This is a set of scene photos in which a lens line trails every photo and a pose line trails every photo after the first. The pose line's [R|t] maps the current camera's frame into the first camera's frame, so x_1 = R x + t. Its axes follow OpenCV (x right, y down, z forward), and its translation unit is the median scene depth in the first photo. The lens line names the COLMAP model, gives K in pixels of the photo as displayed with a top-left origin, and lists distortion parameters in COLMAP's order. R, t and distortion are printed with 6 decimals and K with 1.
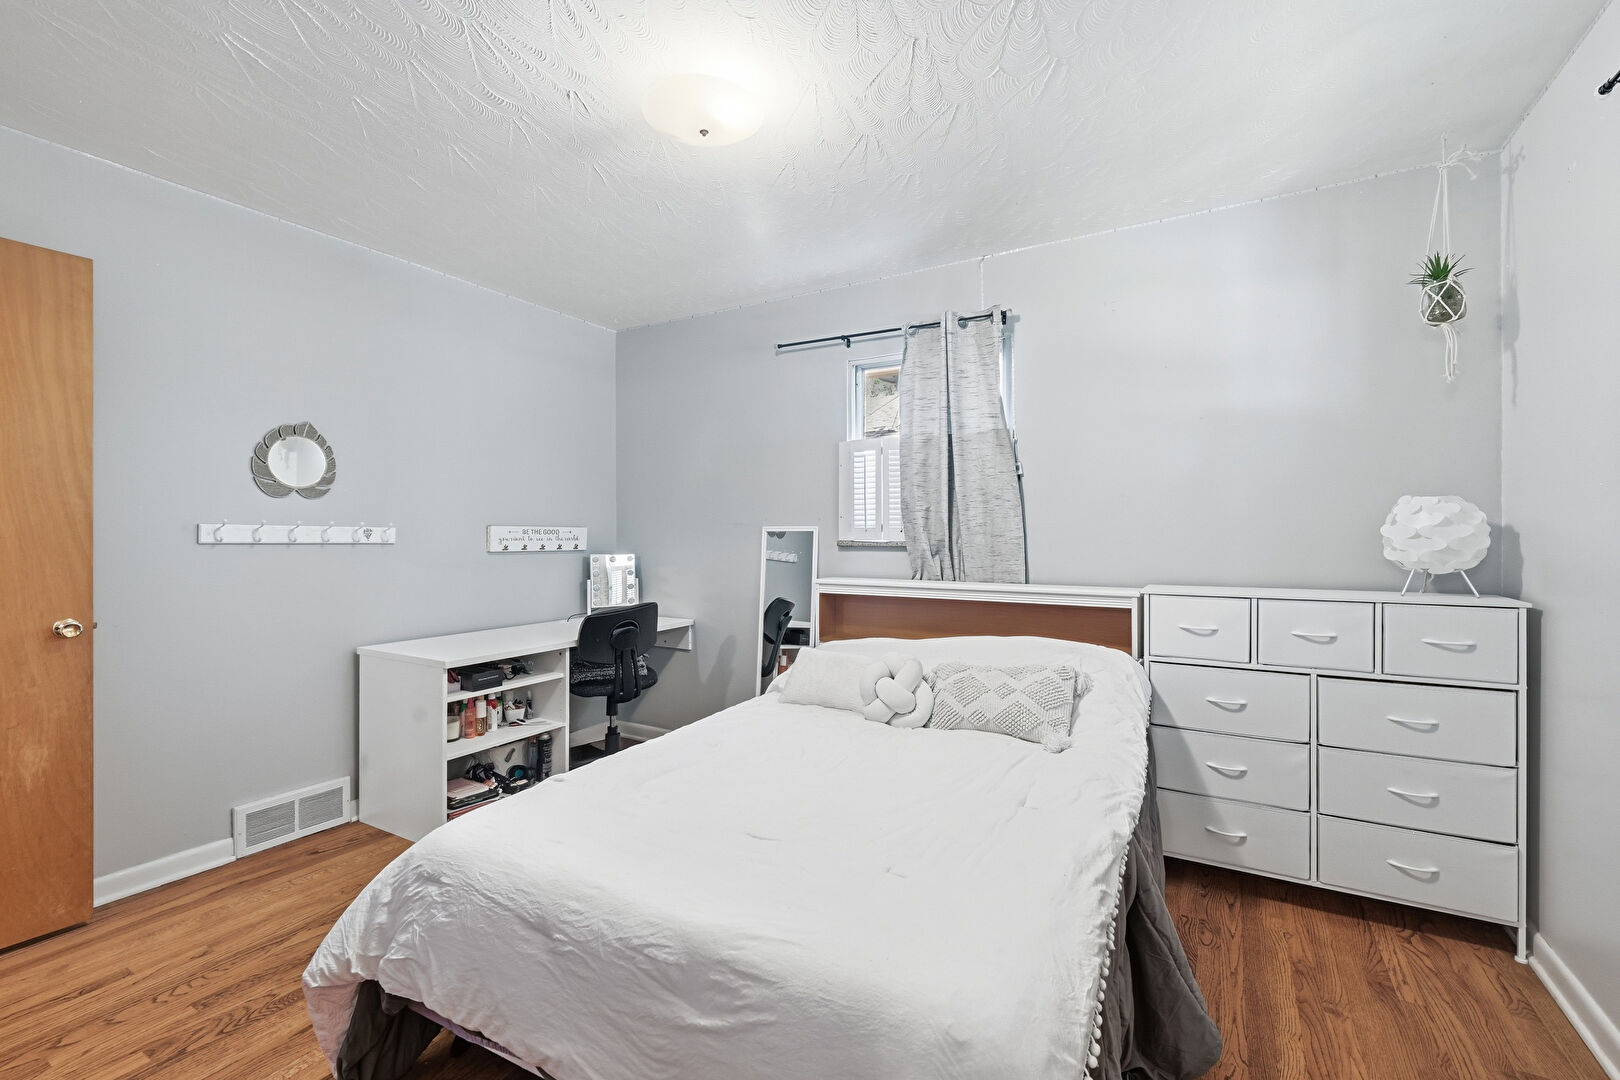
lens RADIAL K [[708.3, 0, 809.3], [0, 708.3, 534.9], [0, 0, 1]] dist [-0.000983, -0.000167]
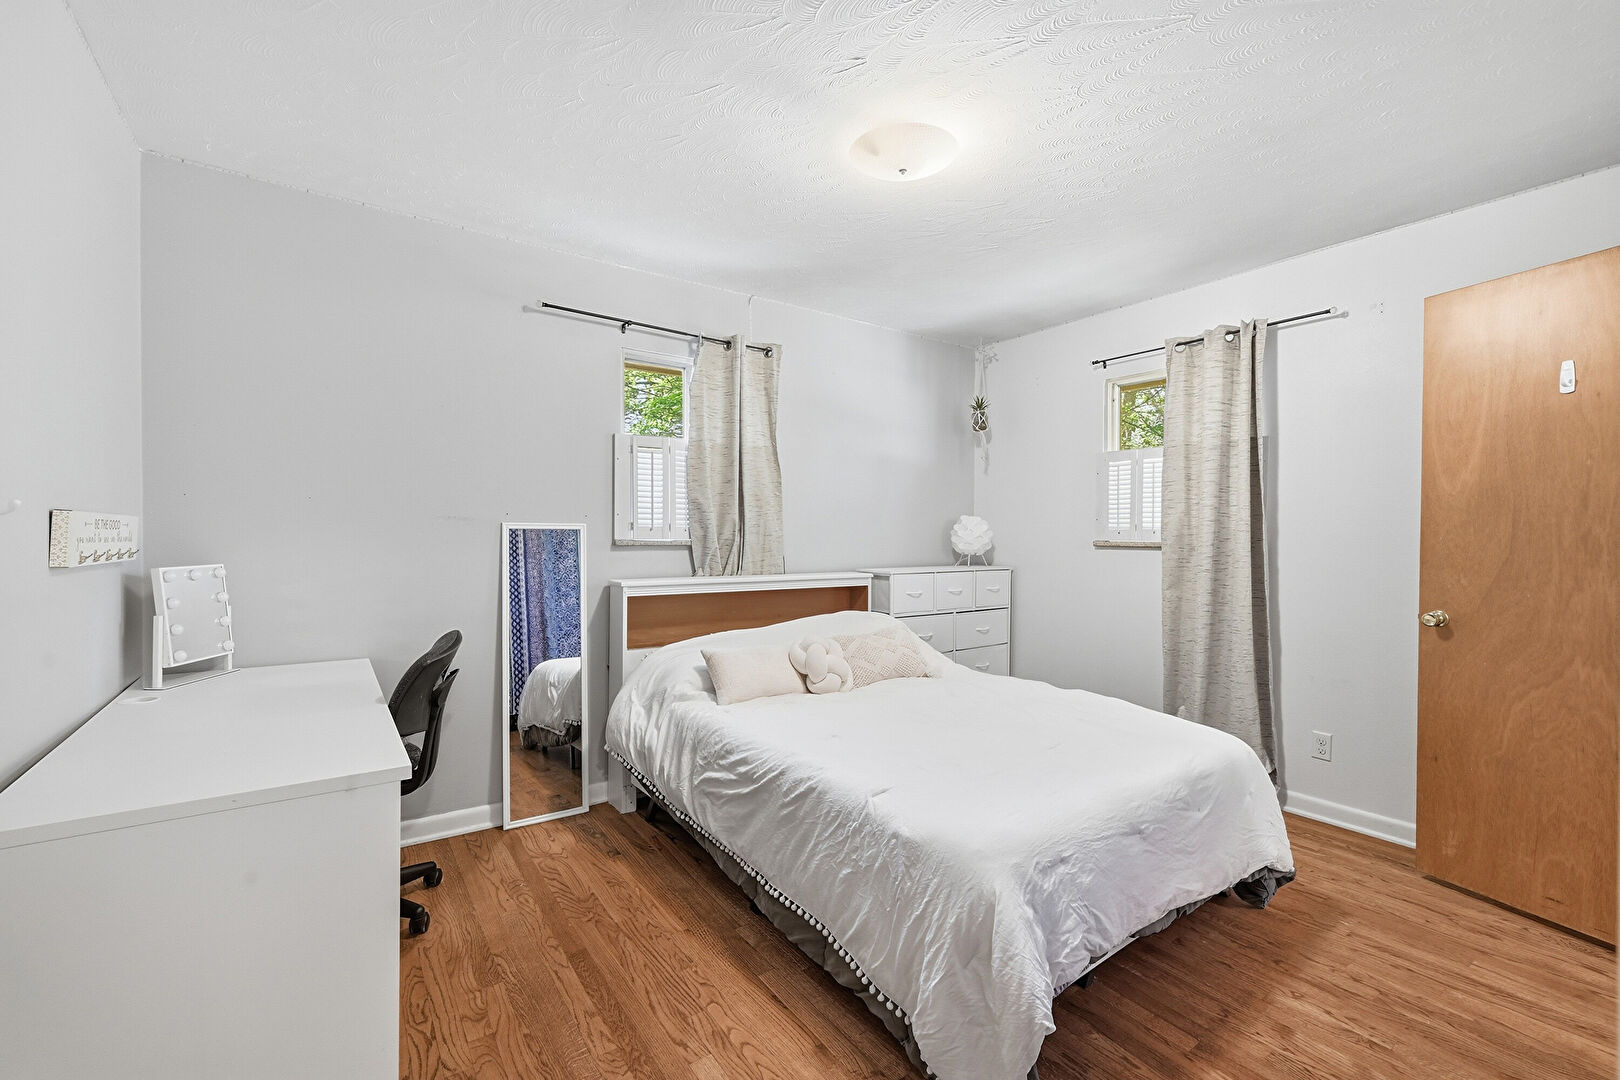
lens RADIAL K [[714.8, 0, 816.7], [0, 714.8, 535.4], [0, 0, 1]] dist [0.001586, 0.000127]
pose [[0.382517, 0.001921, 0.923947, -0.830720], [-0.007713, 0.999970, 0.001114, -0.000615], [-0.923916, -0.007552, 0.382520, 0.463691]]
